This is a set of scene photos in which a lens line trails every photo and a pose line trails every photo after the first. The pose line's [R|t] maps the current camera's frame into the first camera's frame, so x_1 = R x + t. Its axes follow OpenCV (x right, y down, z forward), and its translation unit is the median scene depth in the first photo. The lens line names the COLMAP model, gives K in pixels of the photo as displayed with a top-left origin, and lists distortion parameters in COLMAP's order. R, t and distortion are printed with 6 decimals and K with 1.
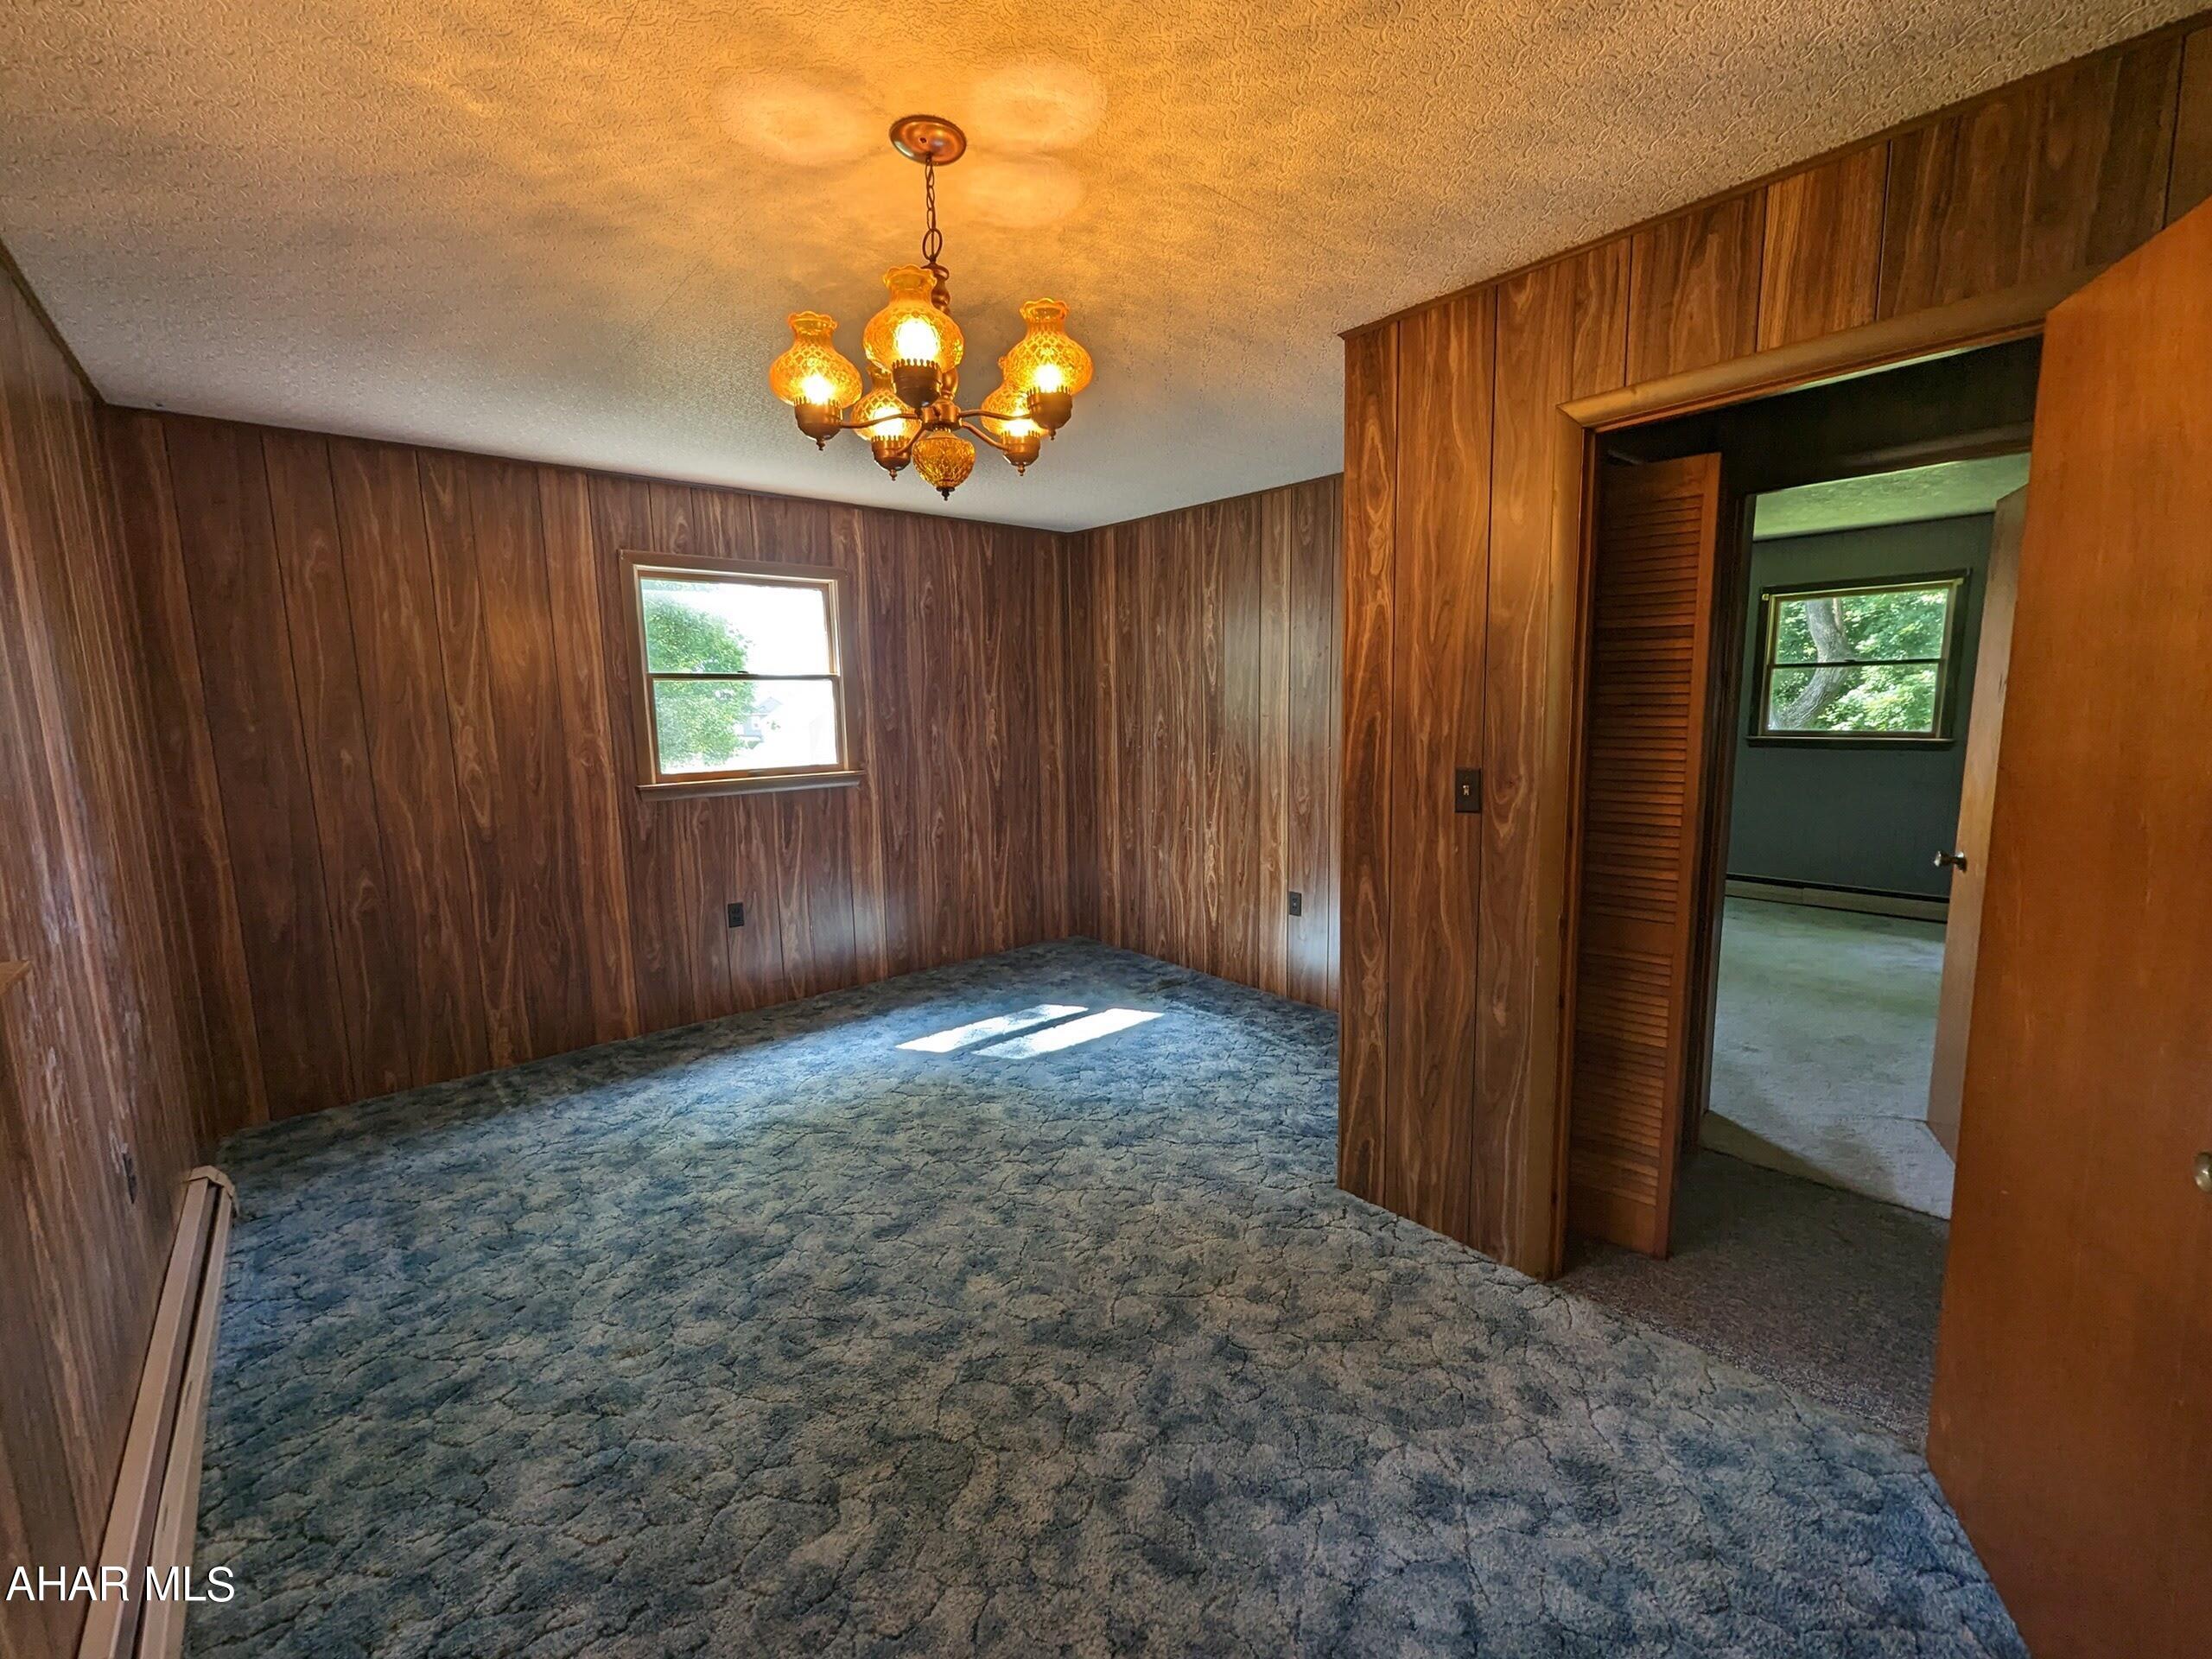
lens RADIAL K [[902.3, 0, 1101.4], [0, 902.3, 828.3], [0, 0, 1]] dist [-0.006330, 0.000894]
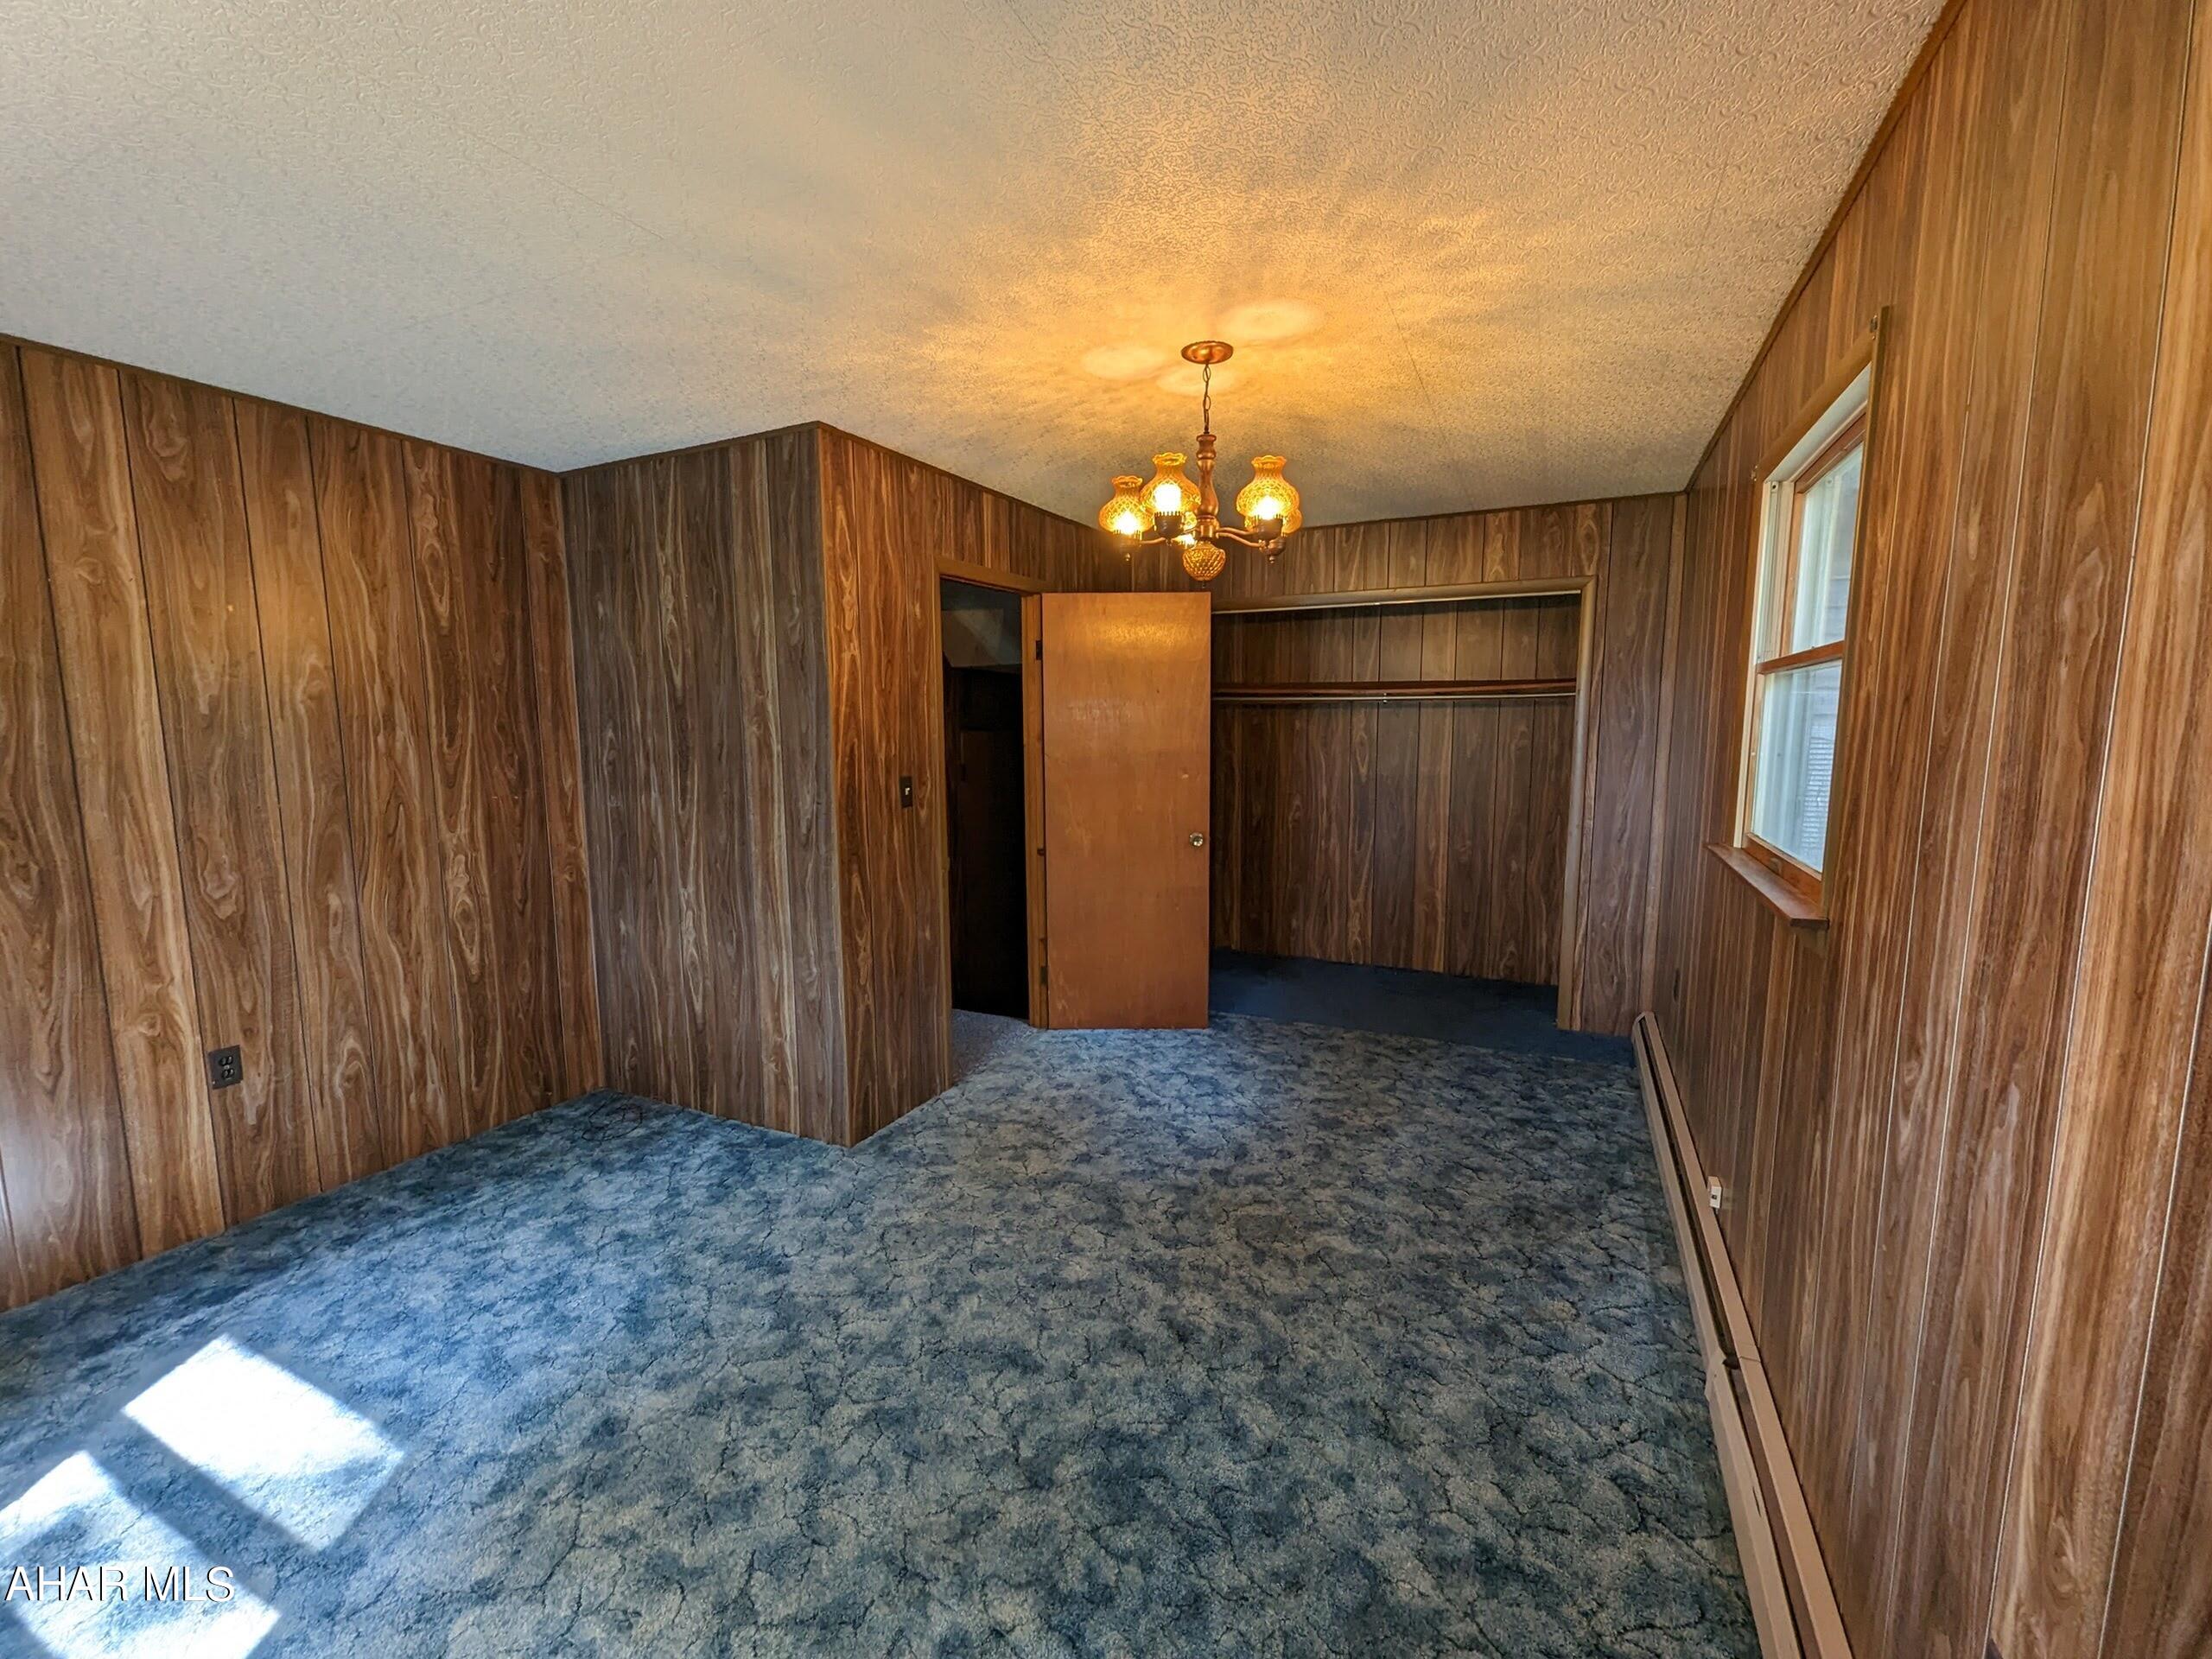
lens RADIAL K [[902.3, 0, 1104.2], [0, 902.3, 827.3], [0, 0, 1]] dist [-0.006330, 0.000894]
pose [[-0.378158, -0.088574, 0.921494, -1.009239], [0.139336, 0.978627, 0.151245, -0.152813], [-0.915195, 0.185592, -0.357734, 1.173659]]
